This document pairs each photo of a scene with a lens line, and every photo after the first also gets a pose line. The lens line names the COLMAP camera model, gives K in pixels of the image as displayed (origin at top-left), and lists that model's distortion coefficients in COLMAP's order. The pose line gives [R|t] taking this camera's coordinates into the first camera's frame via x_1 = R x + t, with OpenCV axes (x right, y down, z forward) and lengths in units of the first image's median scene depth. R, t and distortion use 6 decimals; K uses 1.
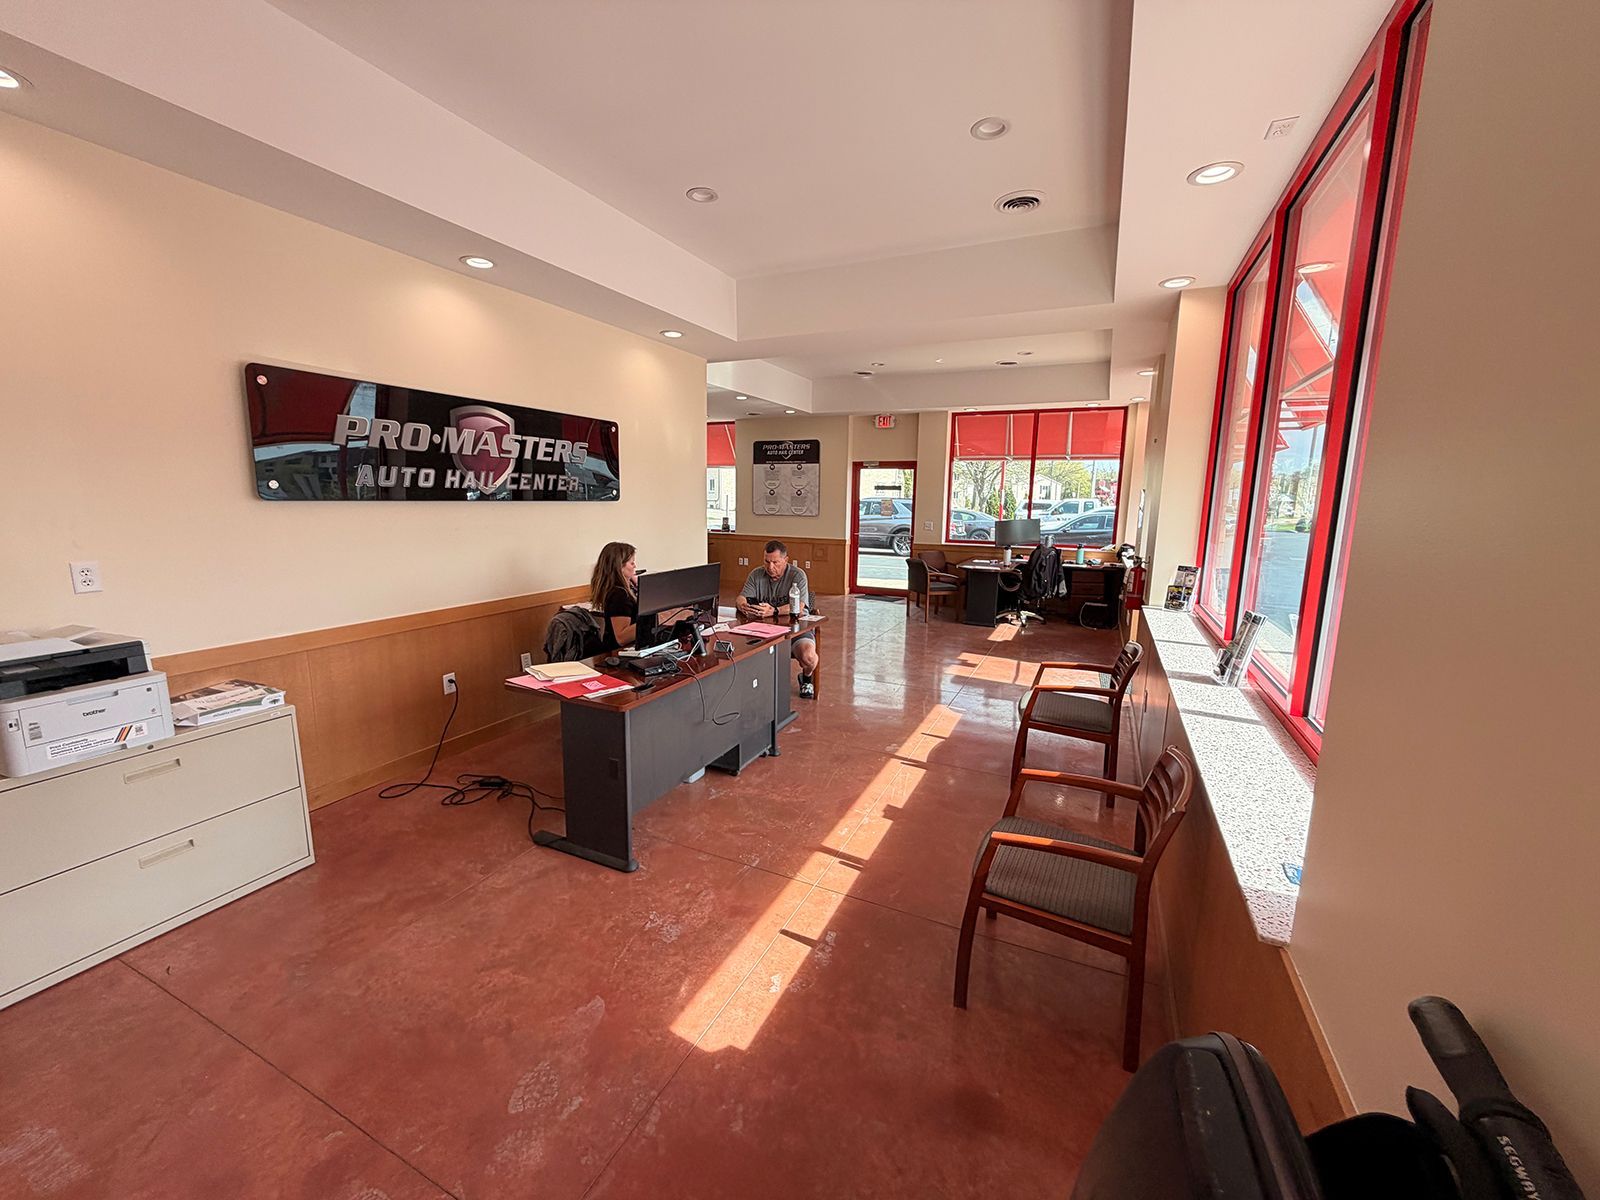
lens RADIAL K [[637.3, 0, 797.8], [0, 637.3, 597.8], [0, 0, 1]] dist [0.000018, 0.000017]
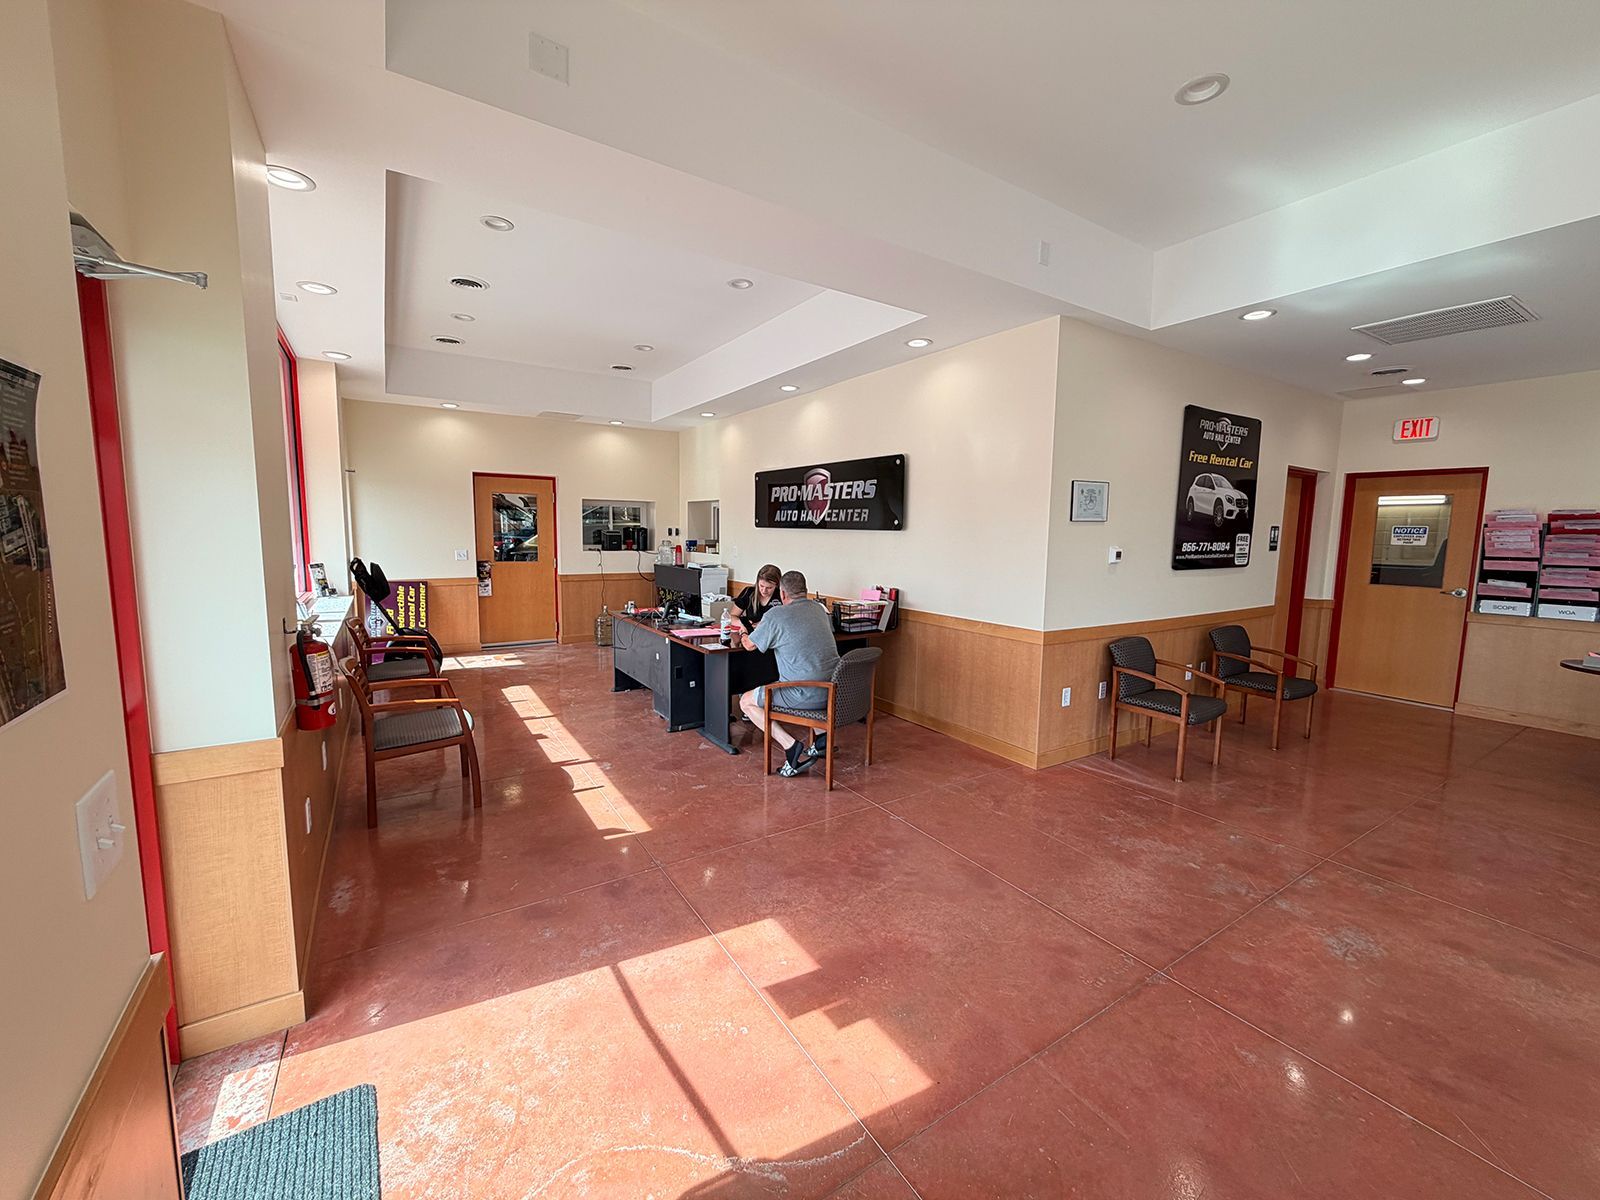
lens RADIAL K [[637.3, 0, 799.3], [0, 637.3, 600.5], [0, 0, 1]] dist [0.000018, 0.000017]
pose [[-0.529064, 0.070755, -0.845627, 0.853714], [-0.160048, 0.970313, 0.181322, -0.256490], [0.833352, 0.231272, -0.502033, 1.779084]]
